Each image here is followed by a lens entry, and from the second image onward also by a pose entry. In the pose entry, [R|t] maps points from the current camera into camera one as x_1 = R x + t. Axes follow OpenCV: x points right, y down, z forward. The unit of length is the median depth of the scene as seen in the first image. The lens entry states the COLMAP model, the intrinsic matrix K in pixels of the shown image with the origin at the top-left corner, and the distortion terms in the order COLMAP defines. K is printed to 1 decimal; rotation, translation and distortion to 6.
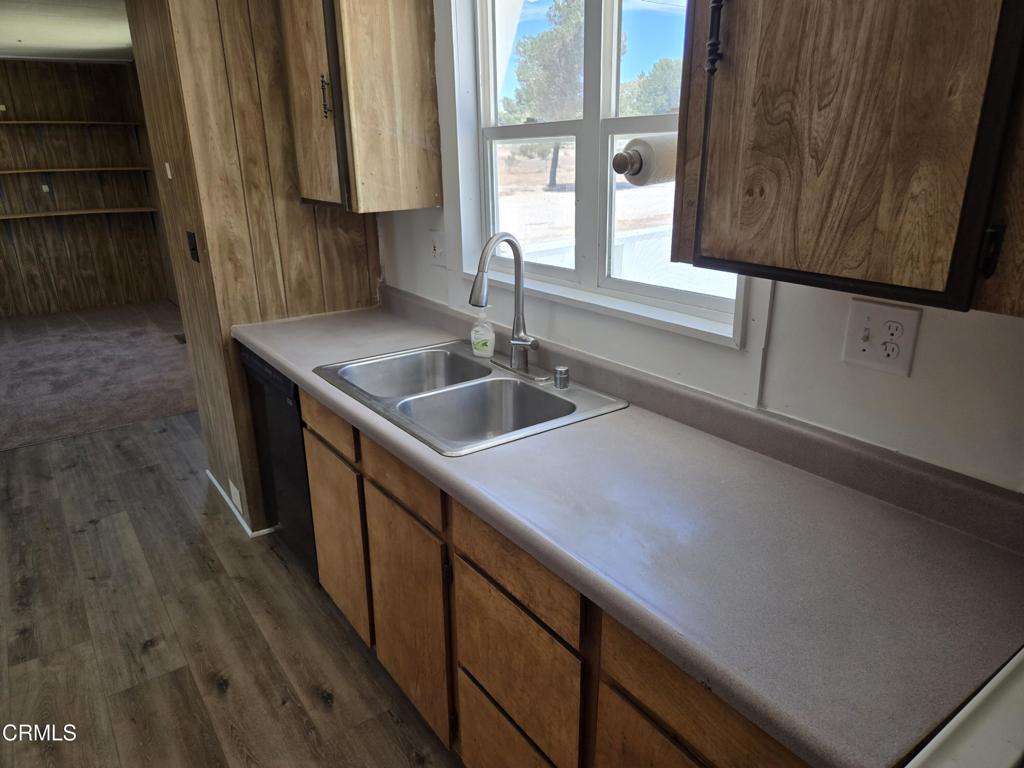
lens RADIAL K [[686.6, 0, 507.8], [0, 686.6, 387.1], [0, 0, 1]] dist [0.063395, -0.051866]
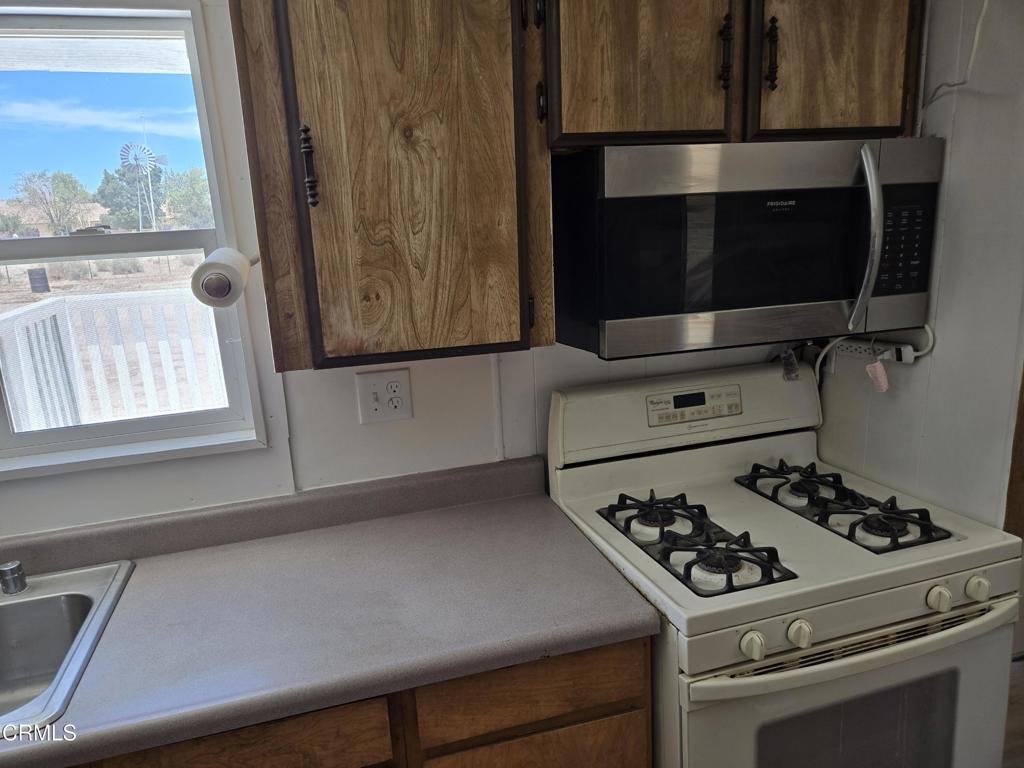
lens RADIAL K [[686.6, 0, 507.8], [0, 686.6, 387.1], [0, 0, 1]] dist [0.063395, -0.051866]
pose [[0.340657, -0.225282, 0.912798, -0.775261], [0.354734, 0.929910, 0.097118, -0.180111], [-0.870699, 0.290717, 0.396695, 0.379366]]
